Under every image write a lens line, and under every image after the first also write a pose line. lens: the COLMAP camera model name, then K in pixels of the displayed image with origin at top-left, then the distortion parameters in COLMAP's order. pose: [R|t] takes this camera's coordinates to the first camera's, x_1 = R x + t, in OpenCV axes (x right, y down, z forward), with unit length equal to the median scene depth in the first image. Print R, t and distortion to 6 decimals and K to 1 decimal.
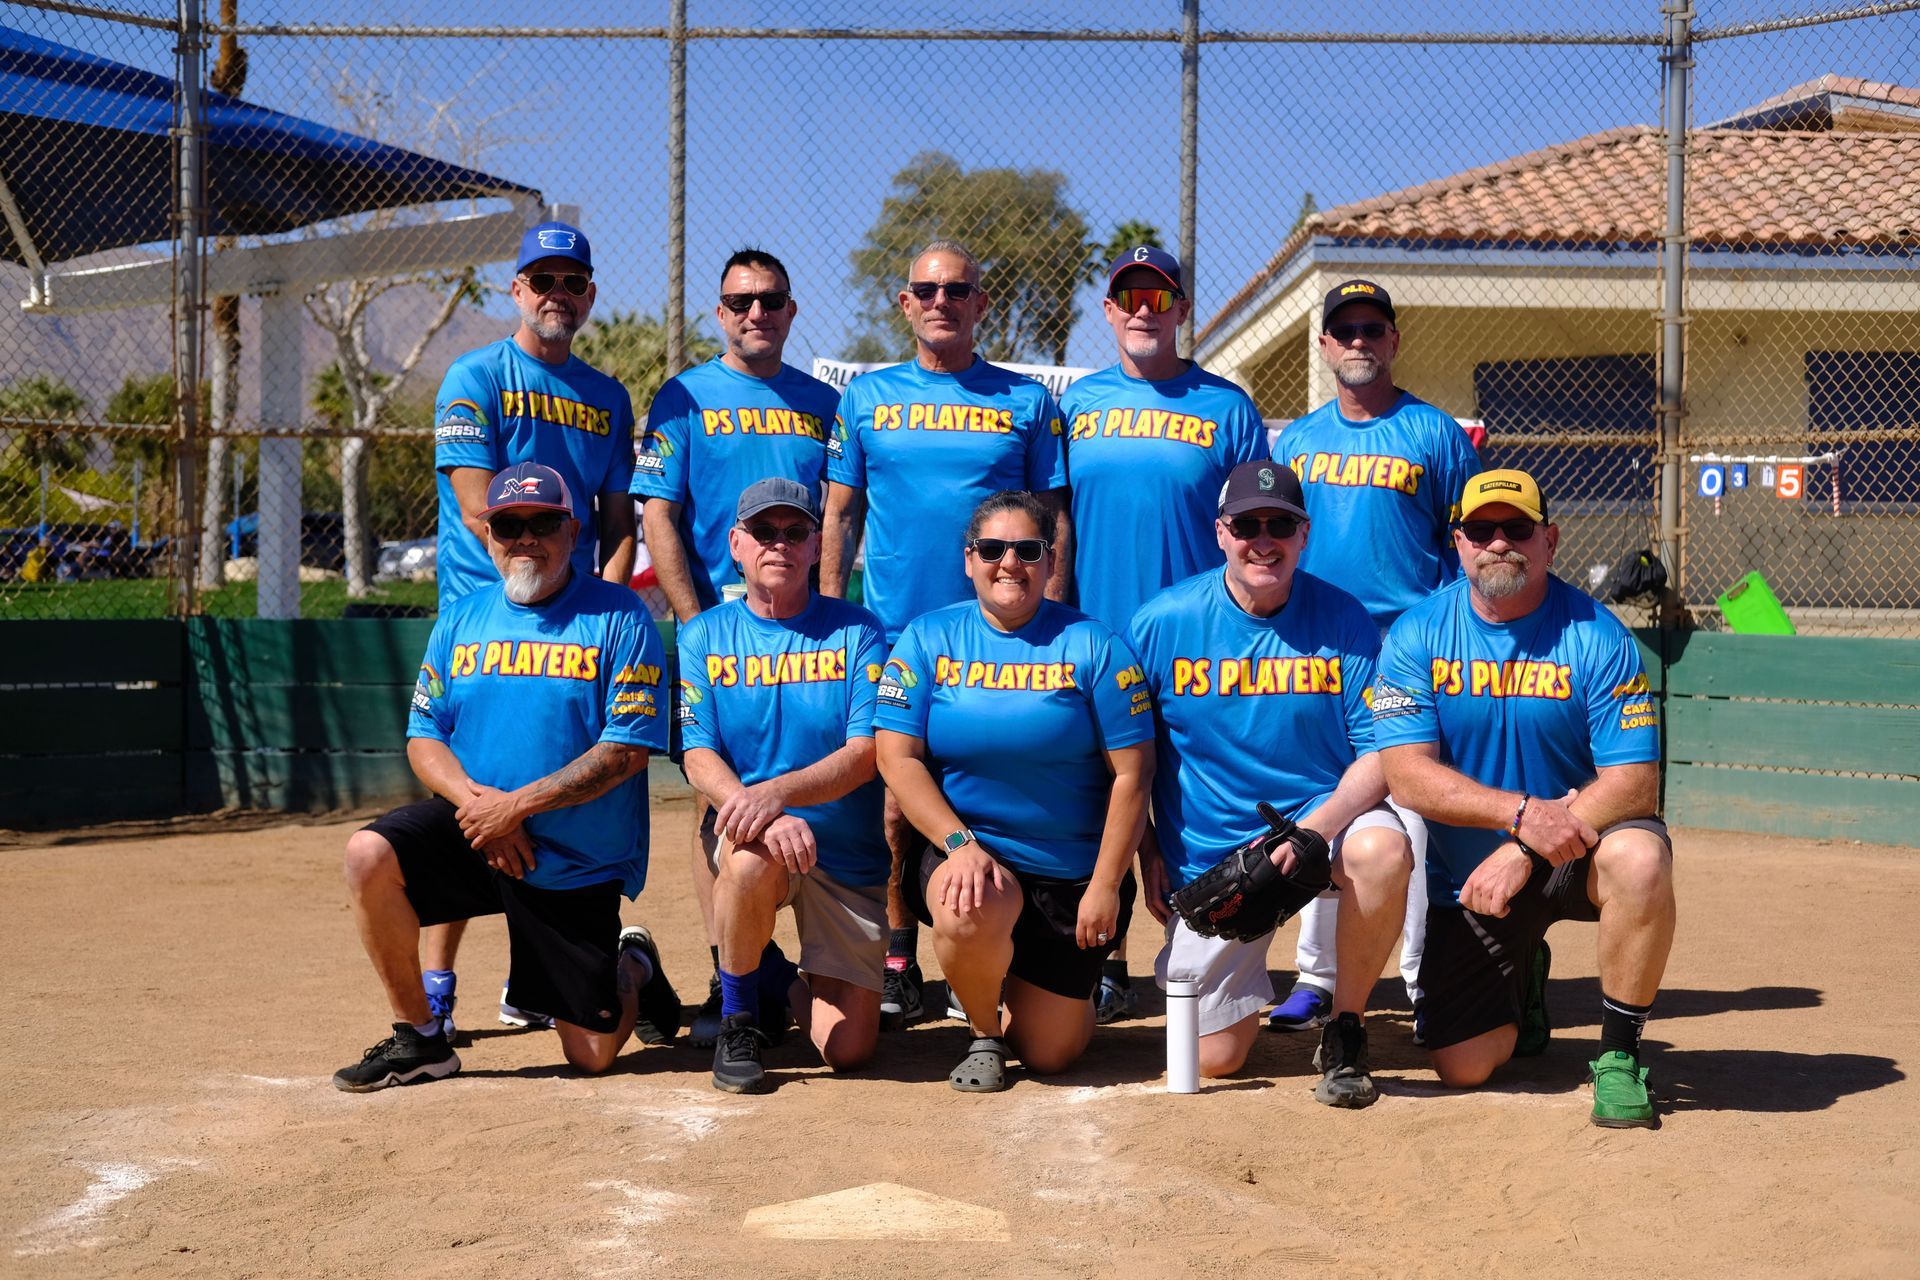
lens RADIAL K [[3898.4, 0, 978.8], [0, 3898.4, 641.3], [0, 0, 1]] dist [-0.099309, 1.589942]
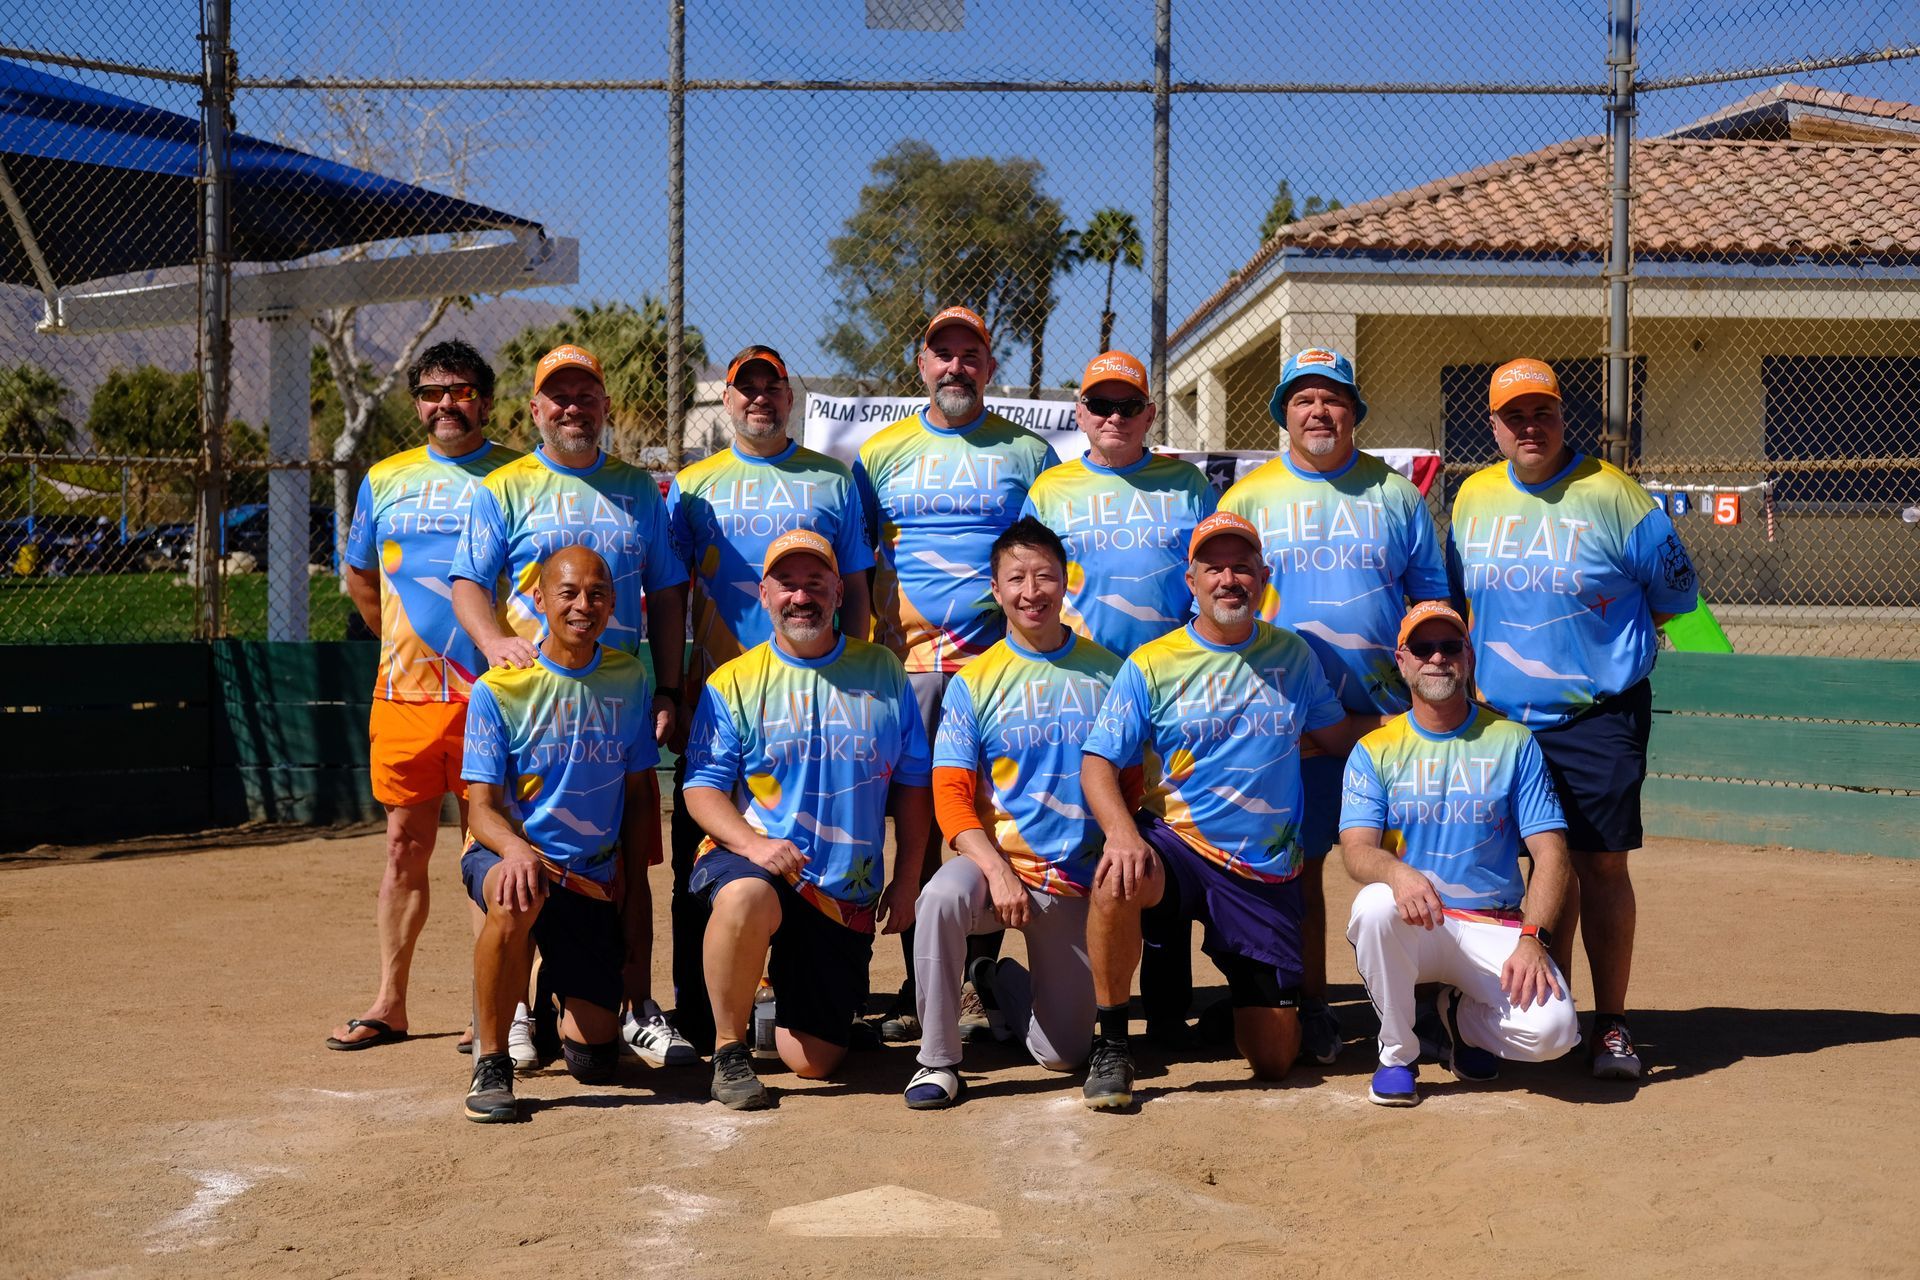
lens RADIAL K [[4158.0, 0, 999.0], [0, 4158.0, 595.9], [0, 0, 1]] dist [-0.053742, 0.956897]
pose [[0.999923, -0.003147, 0.012030, -0.003839], [0.003076, 0.999978, 0.005880, -0.024110], [-0.012048, -0.005843, 0.999910, -0.128238]]
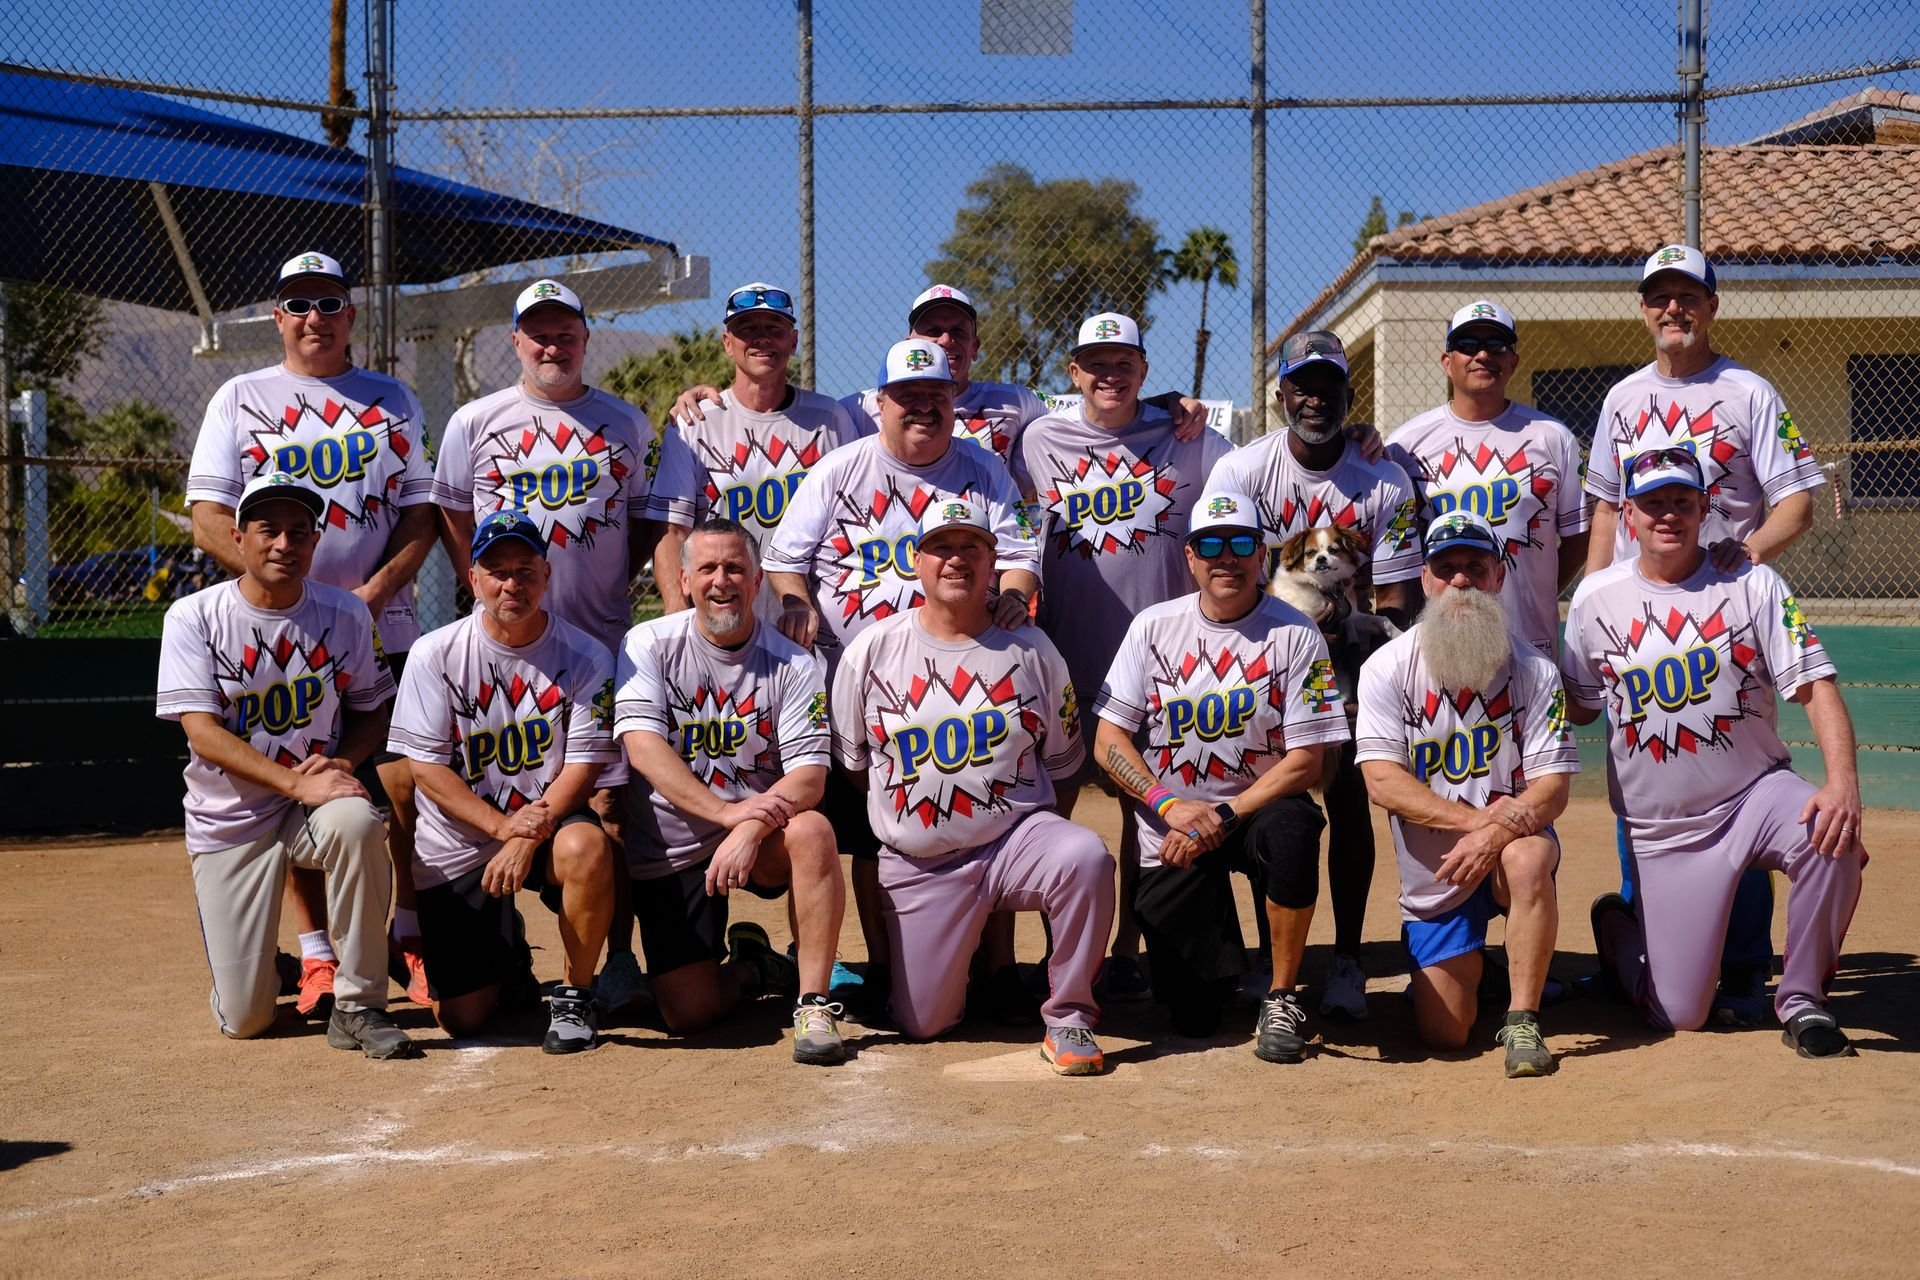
lens RADIAL K [[4588.3, 0, 858.6], [0, 4588.3, 635.5], [0, 0, 1]] dist [-0.062062, 1.440714]
pose [[0.999274, -0.016672, -0.034255, -0.018666], [0.016560, 0.999857, -0.003557, 0.001889], [0.034310, 0.002987, 0.999407, -0.334743]]
